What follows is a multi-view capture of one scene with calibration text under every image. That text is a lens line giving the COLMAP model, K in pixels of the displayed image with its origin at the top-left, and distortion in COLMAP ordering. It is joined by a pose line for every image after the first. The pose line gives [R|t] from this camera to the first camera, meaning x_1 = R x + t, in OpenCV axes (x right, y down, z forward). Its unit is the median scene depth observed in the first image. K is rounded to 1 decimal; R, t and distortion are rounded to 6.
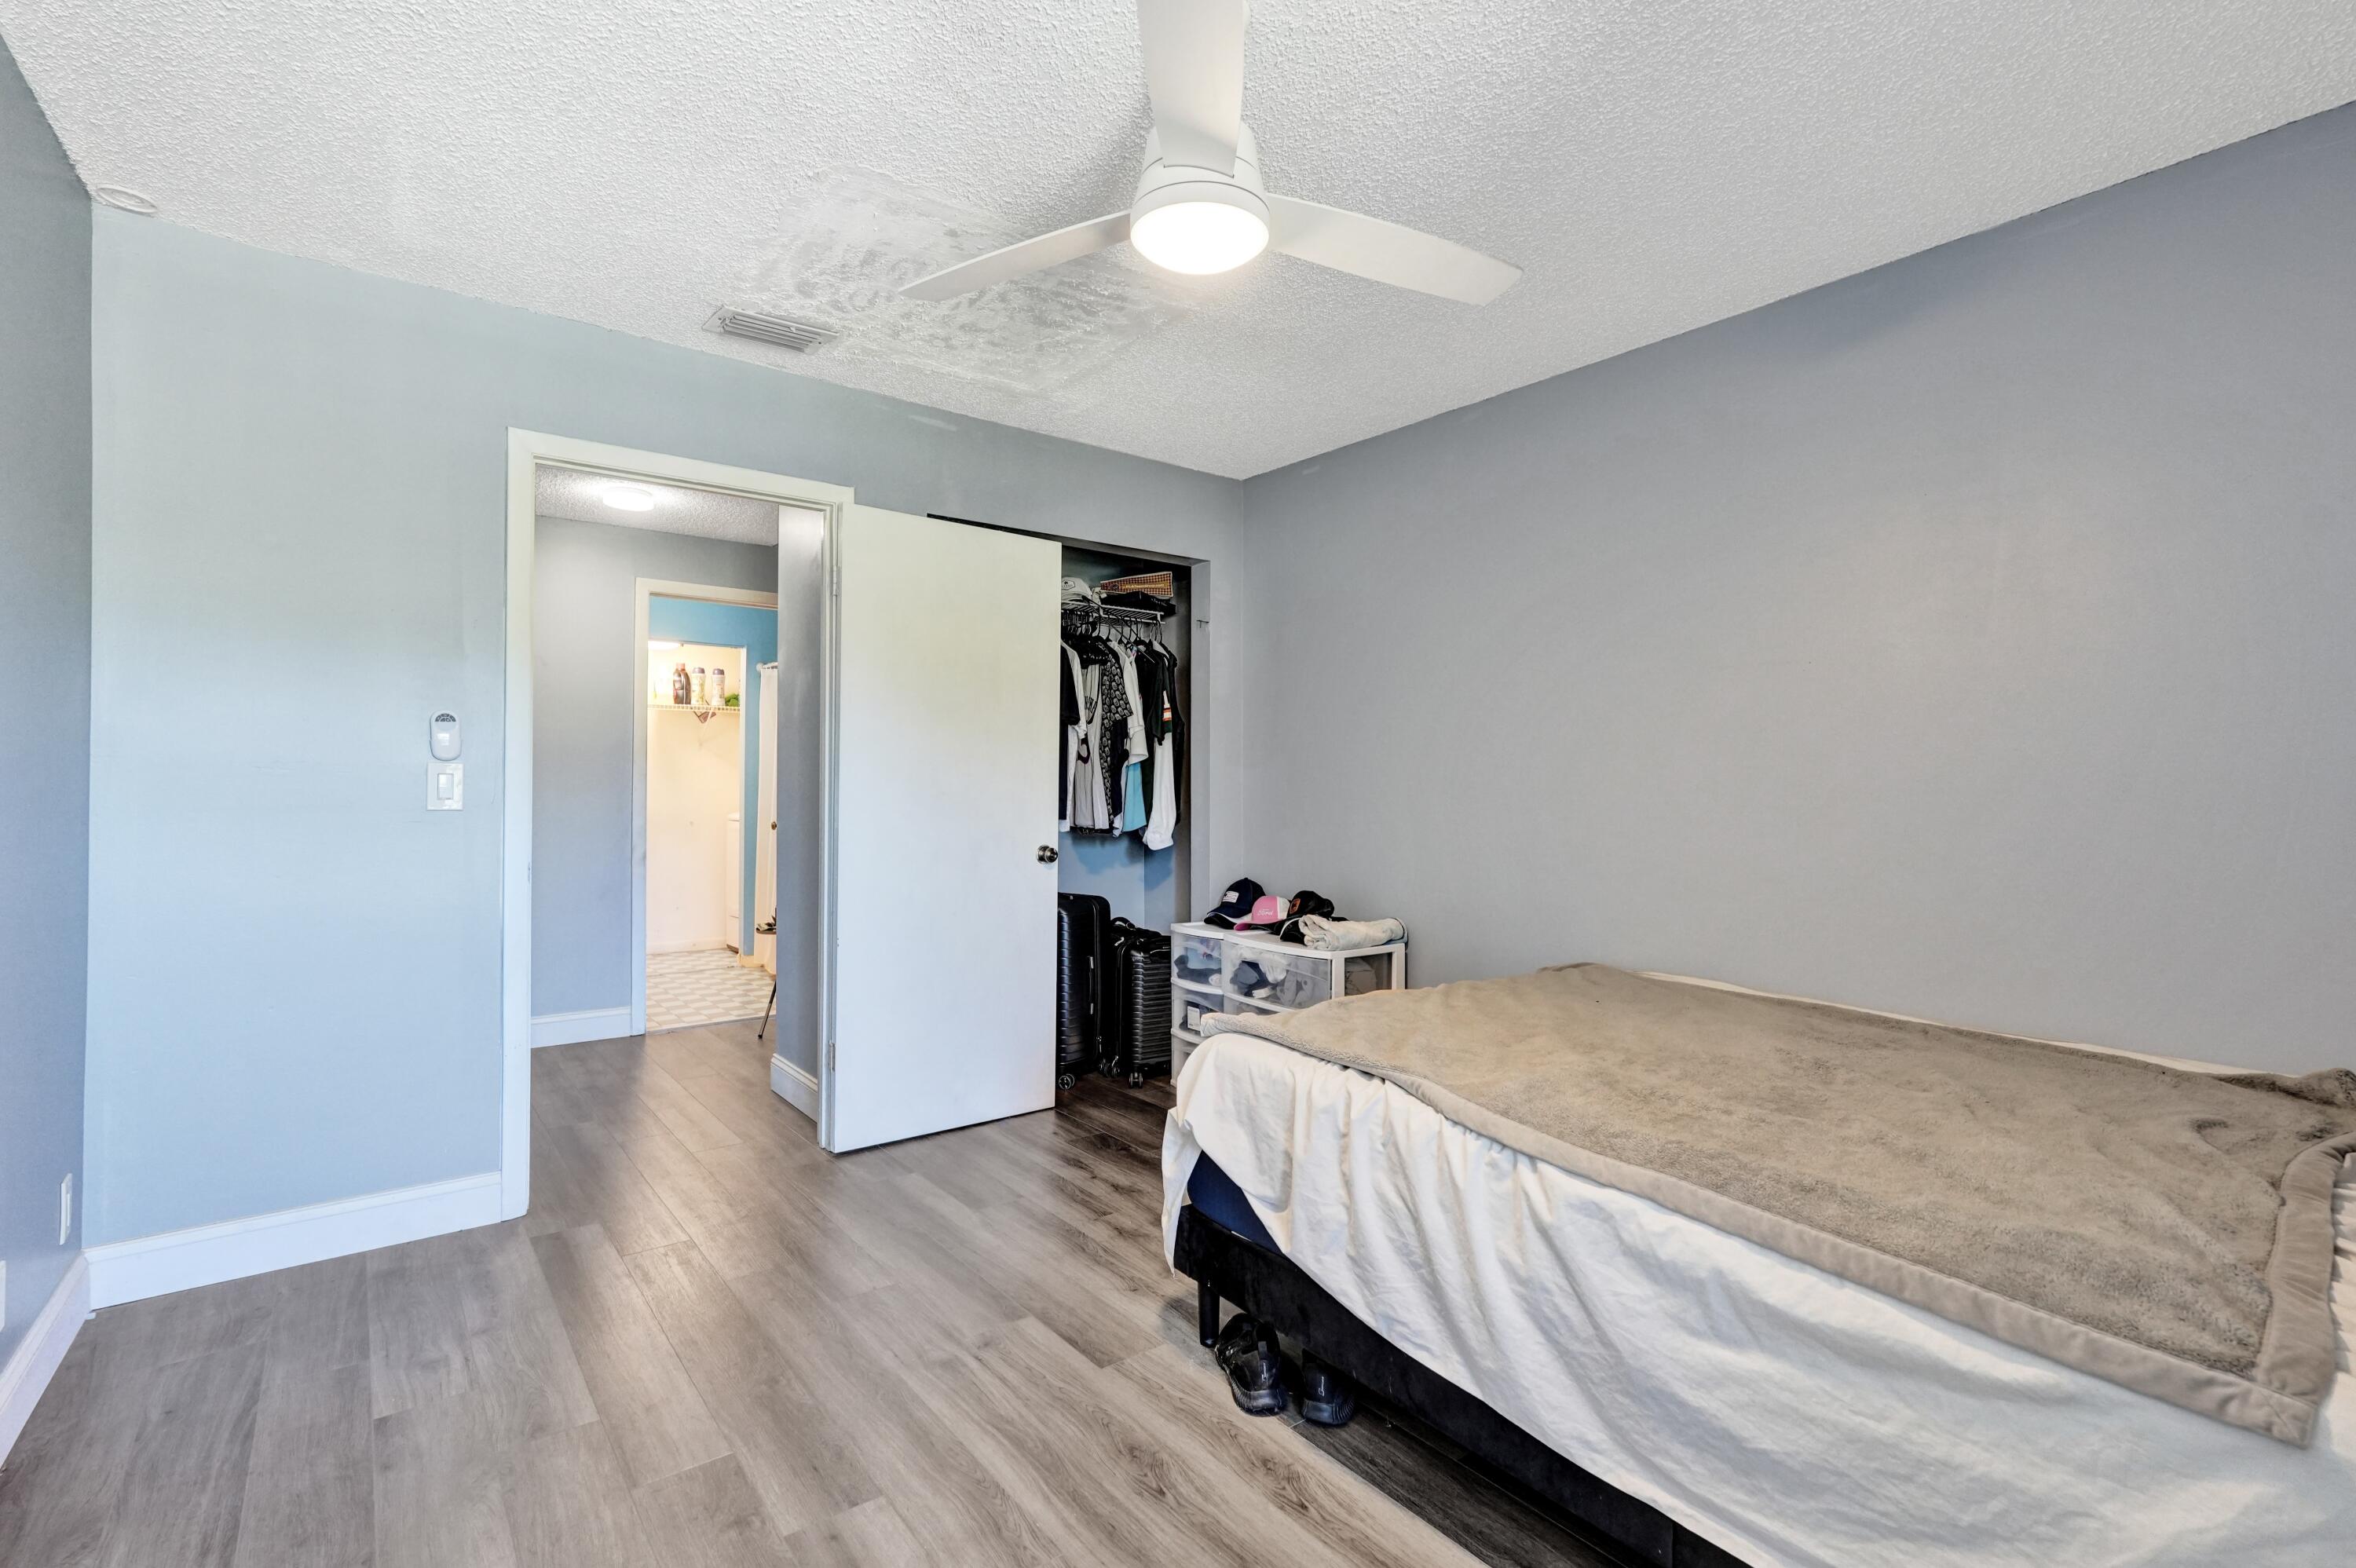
lens RADIAL K [[1051.6, 0, 1167.6], [0, 1051.6, 779.2], [0, 0, 1]] dist [-0.000061, -0.000049]
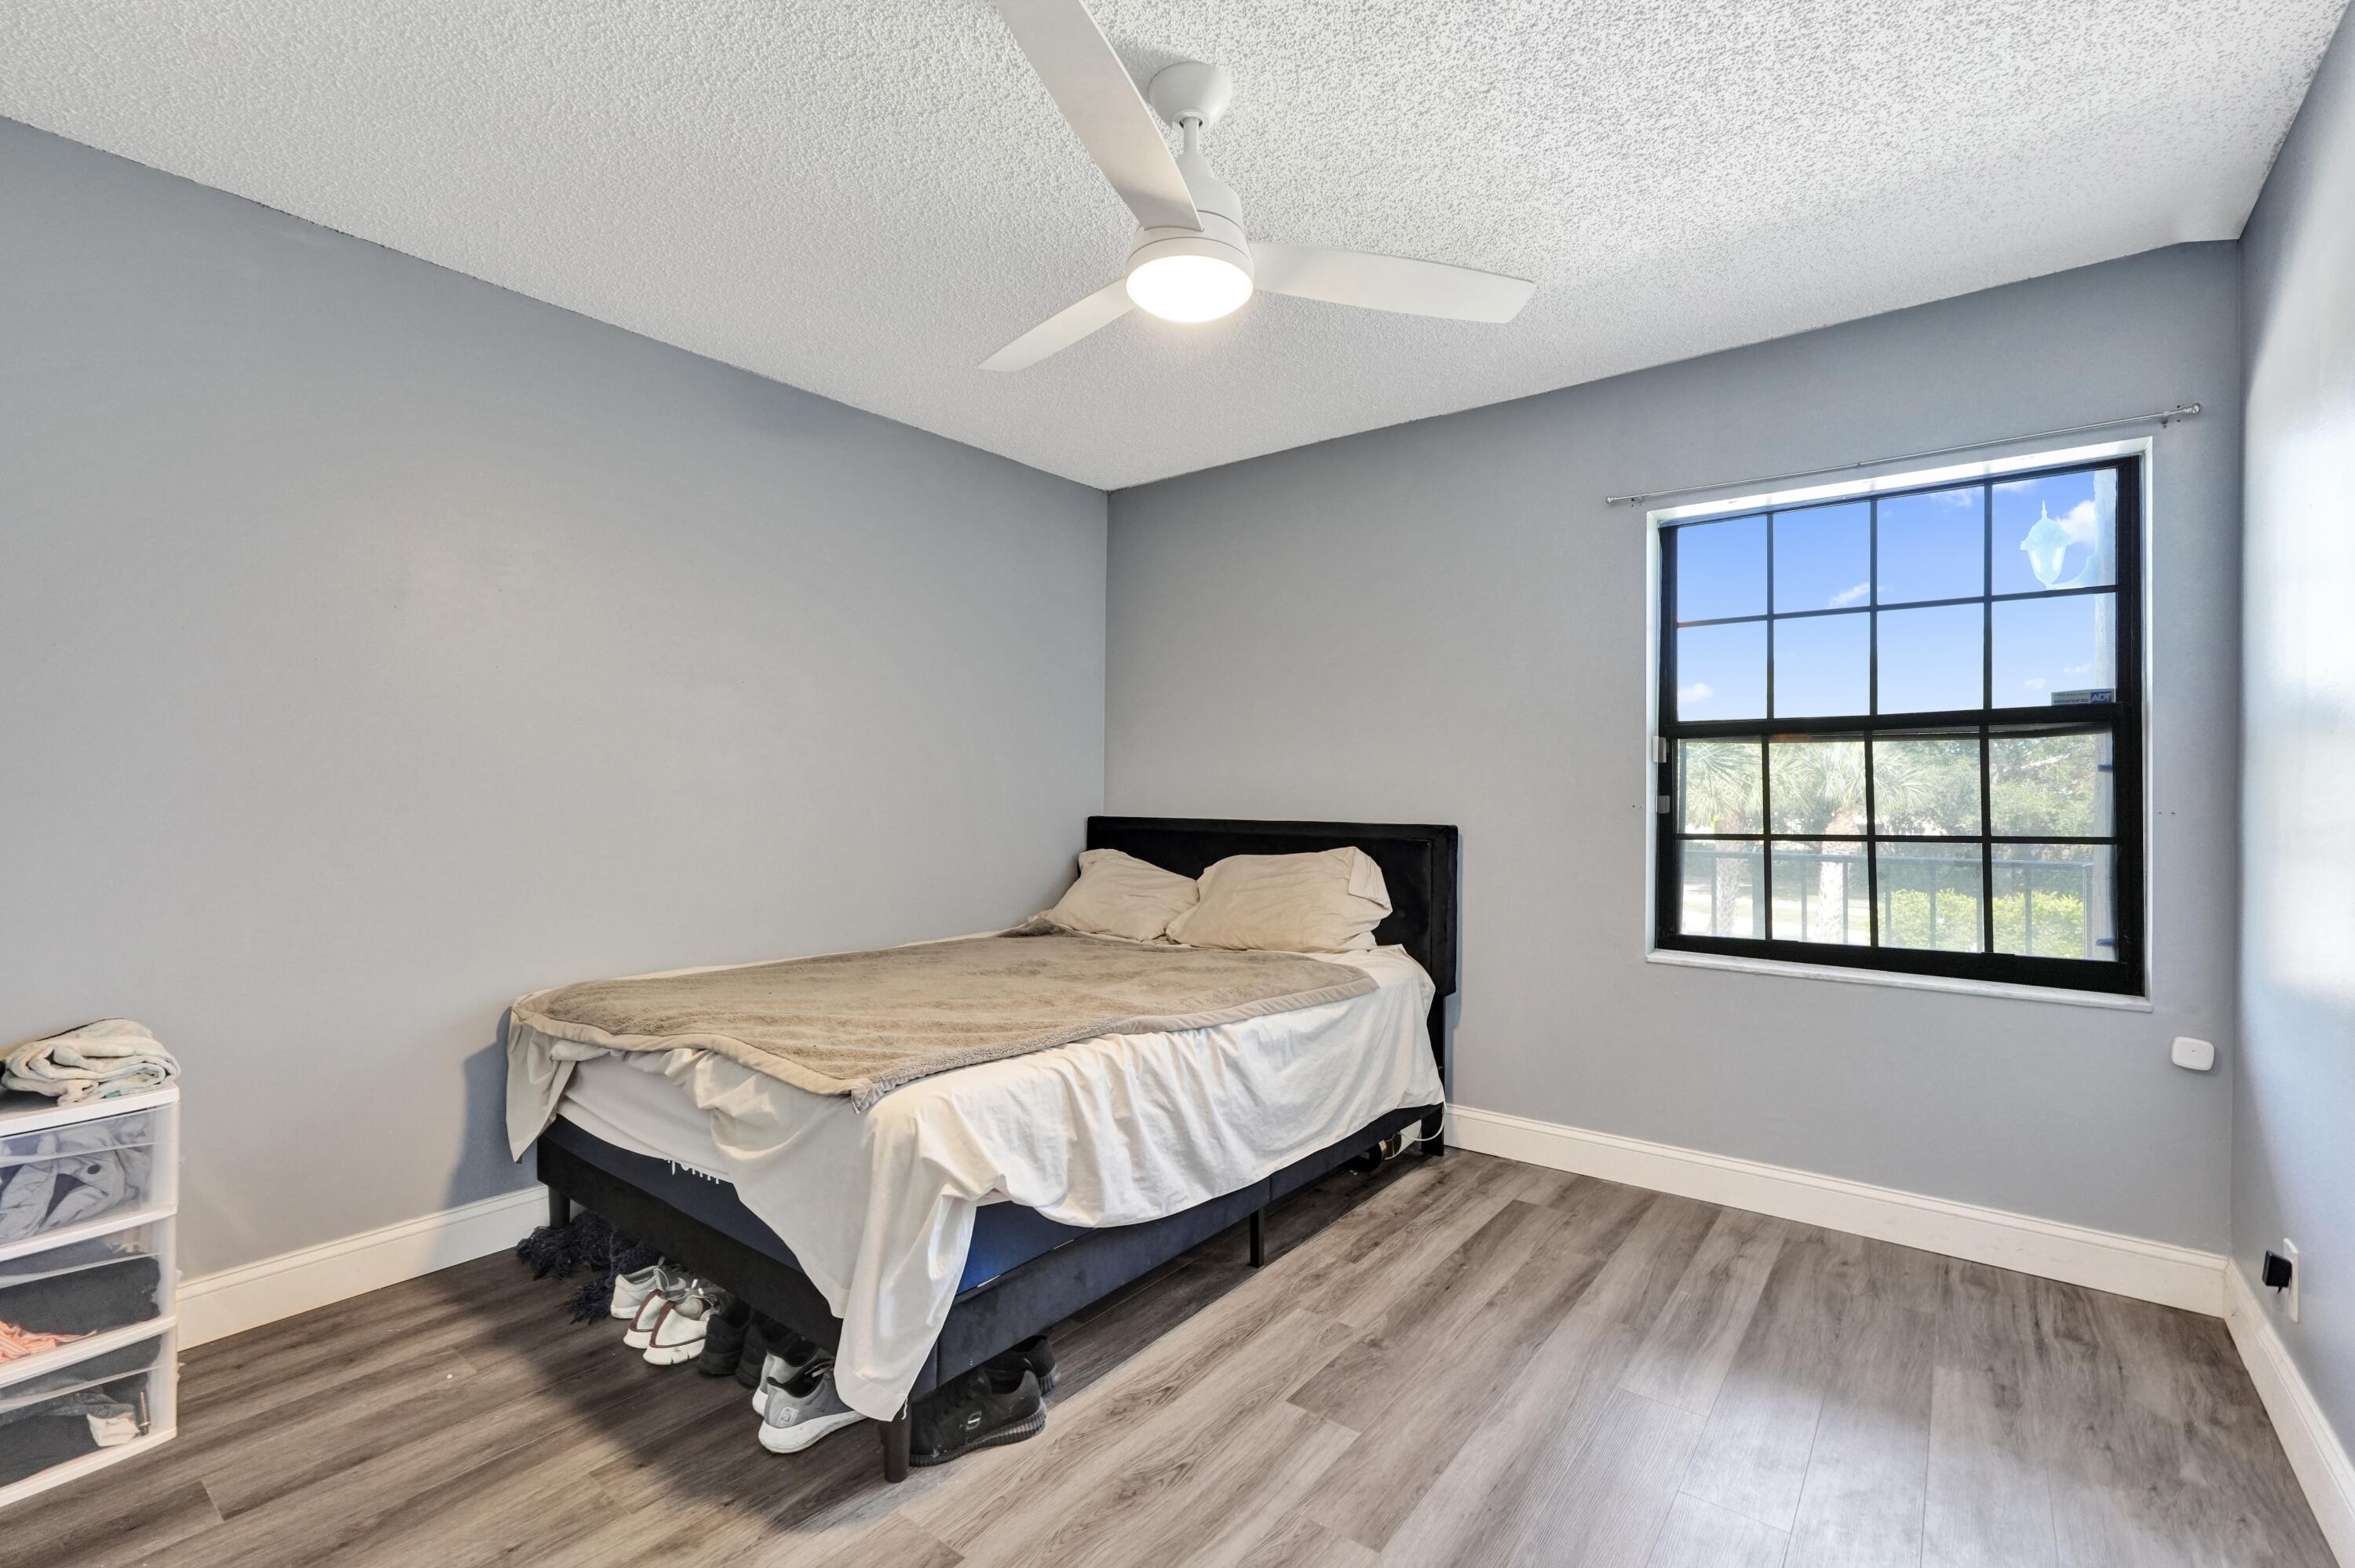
lens RADIAL K [[1051.1, 0, 1165.7], [0, 1051.1, 792.0], [0, 0, 1]] dist [-0.000061, -0.000049]
pose [[-0.237882, -0.019352, 0.971101, -1.027479], [-0.011497, 0.999788, 0.017108, -0.013472], [-0.971226, -0.007095, -0.238054, 1.294068]]
